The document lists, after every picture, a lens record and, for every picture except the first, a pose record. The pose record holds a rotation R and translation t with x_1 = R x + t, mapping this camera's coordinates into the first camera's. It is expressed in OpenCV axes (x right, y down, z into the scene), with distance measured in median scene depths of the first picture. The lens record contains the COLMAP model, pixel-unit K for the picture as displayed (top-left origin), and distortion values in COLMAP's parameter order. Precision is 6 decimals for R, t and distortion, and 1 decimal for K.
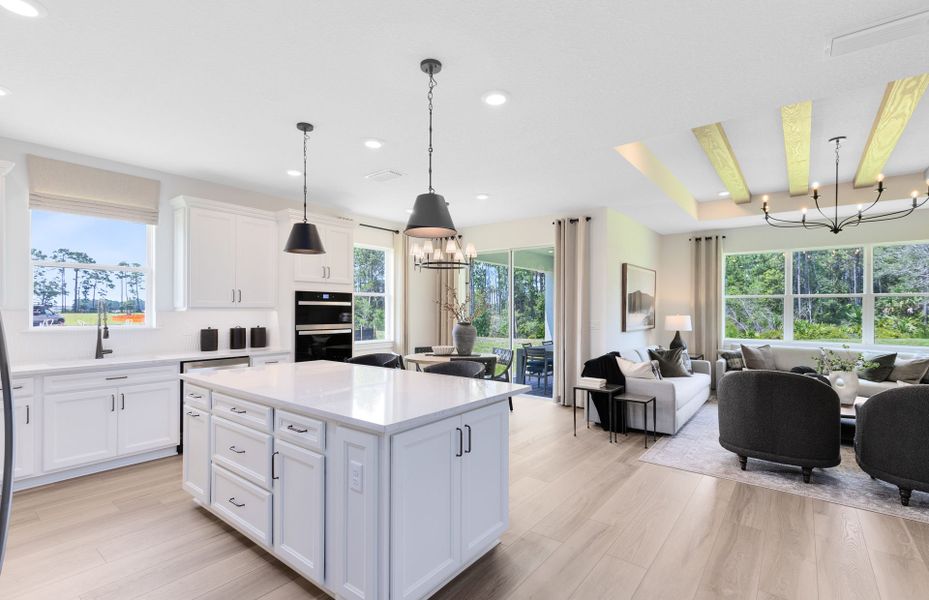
lens RADIAL K [[424.6, 0, 465.4], [0, 424.6, 308.3], [0, 0, 1]] dist [0.003733, -0.000607]
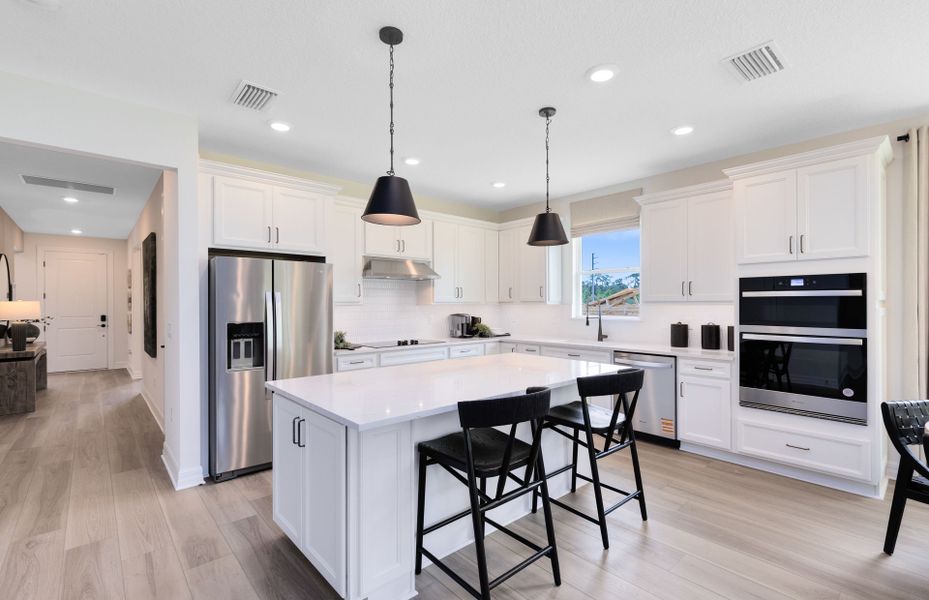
lens RADIAL K [[424.6, 0, 463.0], [0, 424.6, 300.4], [0, 0, 1]] dist [0.003733, -0.000607]
pose [[-0.180952, -0.010268, -0.983438, 0.325114], [0.002669, 0.999937, -0.010931, 0.003717], [0.983488, -0.004603, -0.180913, 0.535164]]
